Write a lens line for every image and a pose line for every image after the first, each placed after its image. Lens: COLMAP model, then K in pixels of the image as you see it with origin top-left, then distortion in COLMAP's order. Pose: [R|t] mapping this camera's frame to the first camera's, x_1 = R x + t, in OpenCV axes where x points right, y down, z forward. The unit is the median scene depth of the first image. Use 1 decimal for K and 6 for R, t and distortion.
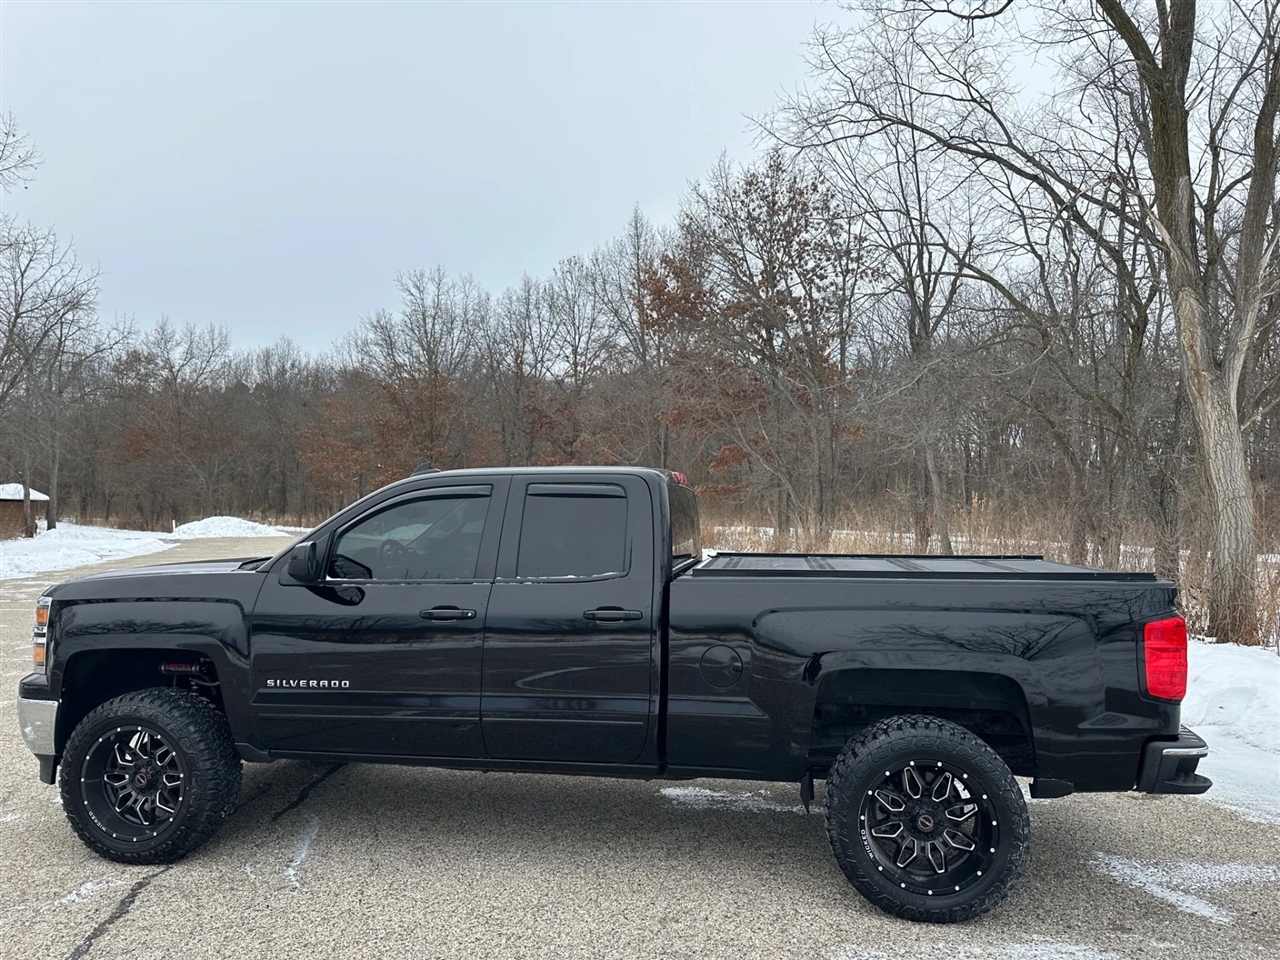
lens RADIAL K [[934.6, 0, 641.6], [0, 934.6, 591.8], [0, 0, 1]] dist [0.040956, -0.043490]
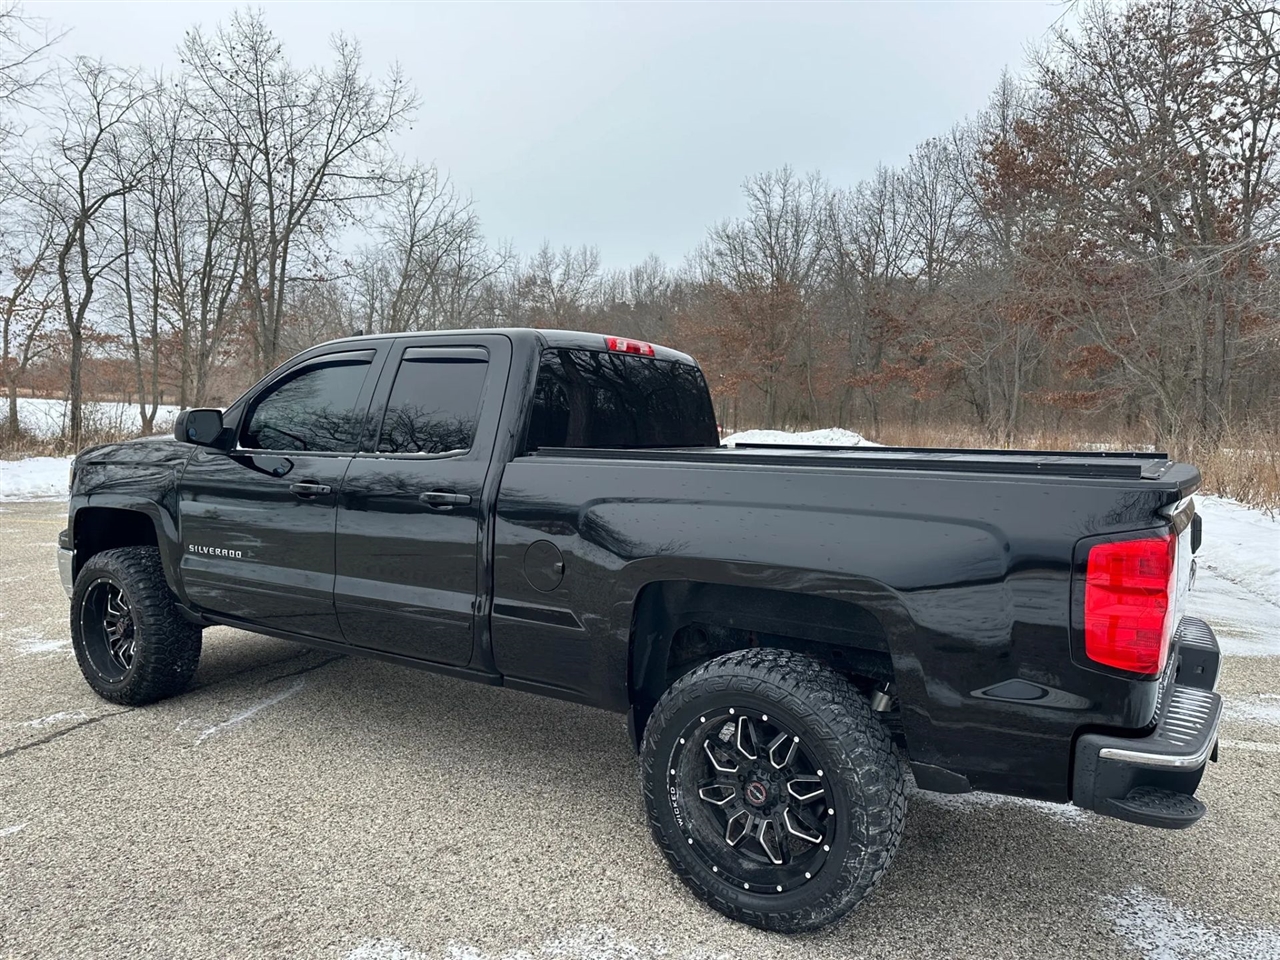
lens RADIAL K [[903.6, 0, 639.6], [0, 903.6, 570.6], [0, 0, 1]] dist [0.095058, -0.102120]
pose [[0.905090, 0.080382, -0.417554, 0.091057], [-0.051006, 0.995403, 0.081061, 0.002951], [0.422150, -0.052070, 0.905029, 0.057235]]
